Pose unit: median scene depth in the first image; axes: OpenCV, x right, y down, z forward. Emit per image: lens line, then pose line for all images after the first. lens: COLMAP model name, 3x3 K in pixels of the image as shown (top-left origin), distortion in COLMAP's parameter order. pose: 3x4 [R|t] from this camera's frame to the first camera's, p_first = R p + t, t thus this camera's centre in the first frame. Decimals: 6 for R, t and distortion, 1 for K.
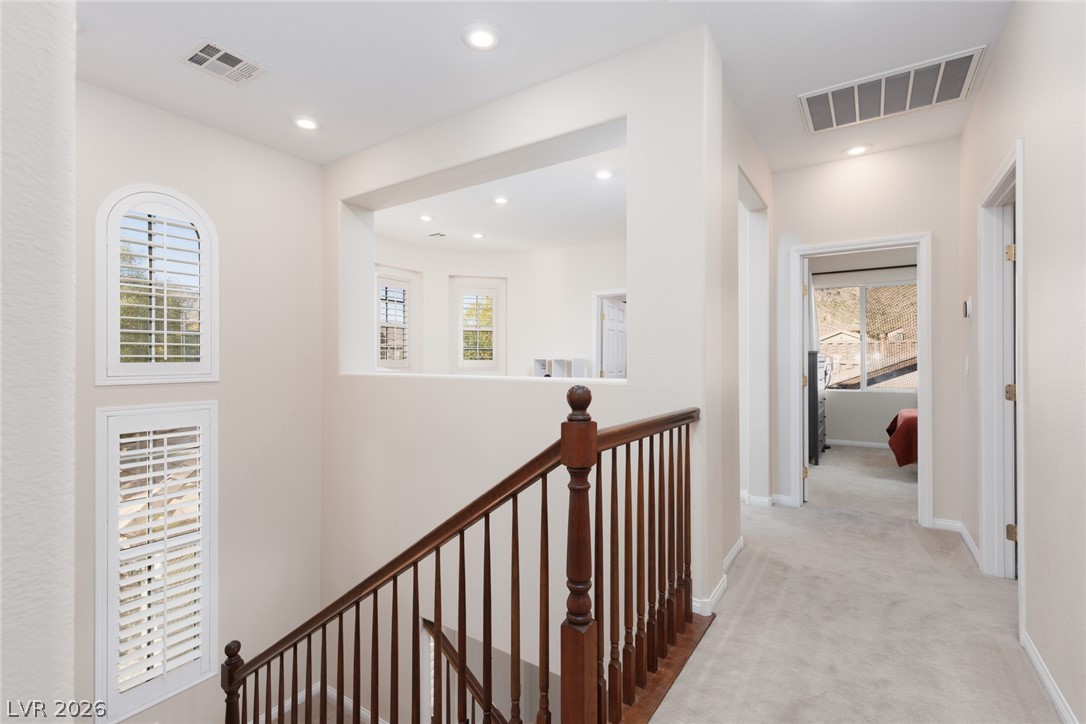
lens RADIAL K [[489.0, 0, 551.4], [0, 489.0, 359.3], [0, 0, 1]] dist [0.008083, -0.000937]
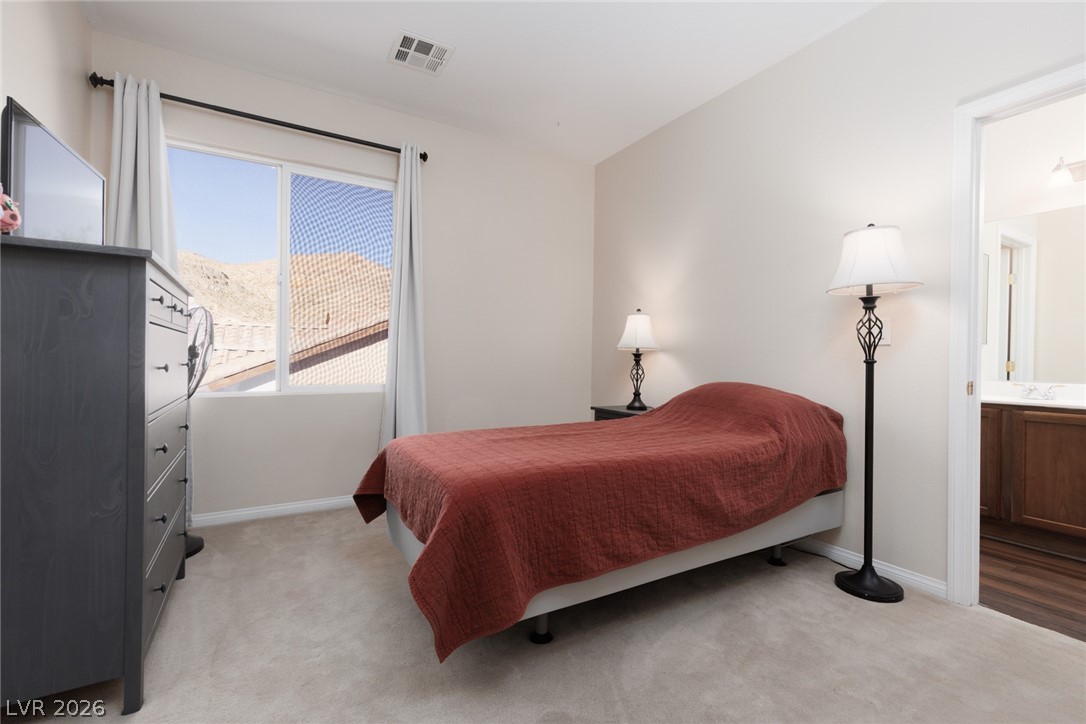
lens RADIAL K [[489.0, 0, 548.2], [0, 489.0, 356.4], [0, 0, 1]] dist [0.008083, -0.000937]
pose [[0.442903, 0.008363, 0.896531, 0.202730], [-0.016533, 0.999863, -0.001159, 0.015785], [-0.896417, -0.014309, 0.442980, 0.348405]]
